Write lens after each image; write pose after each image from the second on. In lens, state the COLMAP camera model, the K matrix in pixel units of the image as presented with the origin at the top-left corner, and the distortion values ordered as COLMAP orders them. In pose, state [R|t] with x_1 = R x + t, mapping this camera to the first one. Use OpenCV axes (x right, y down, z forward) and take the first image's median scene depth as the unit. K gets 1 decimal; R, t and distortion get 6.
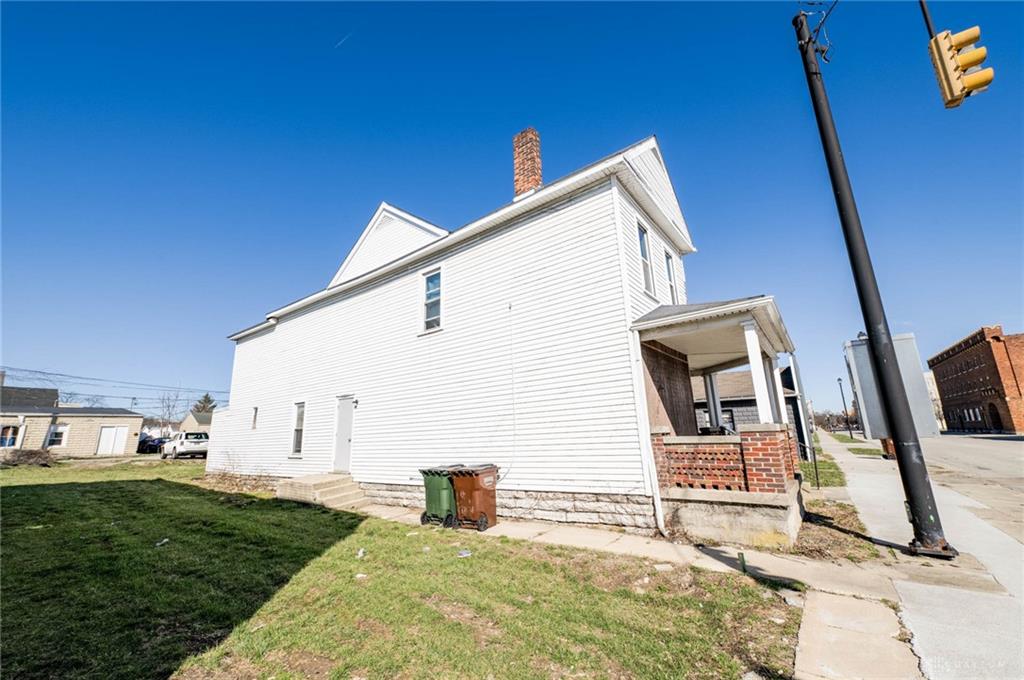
lens RADIAL K [[399.8, 0, 508.8], [0, 399.8, 337.9], [0, 0, 1]] dist [-0.000674, -0.000250]
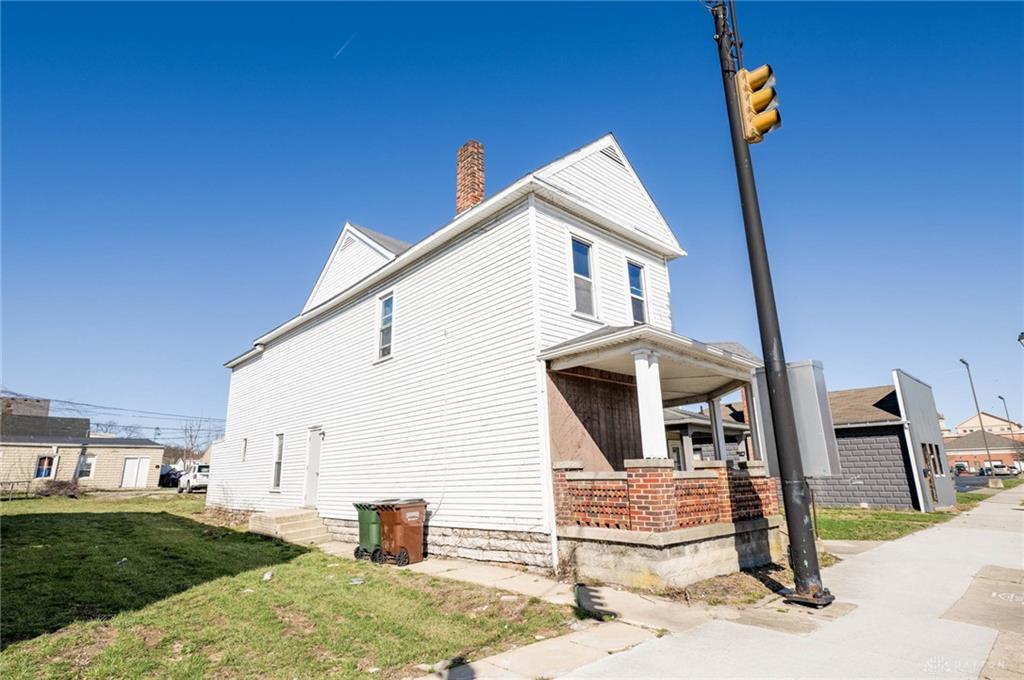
lens RADIAL K [[512.8, 0, 501.0], [0, 512.8, 337.5], [0, 0, 1]] dist [-0.004049, -0.000628]
pose [[0.983028, -0.034428, -0.180198, 0.304475], [0.030680, 0.999252, -0.023547, -0.031710], [0.180873, 0.017619, 0.983349, -0.151185]]
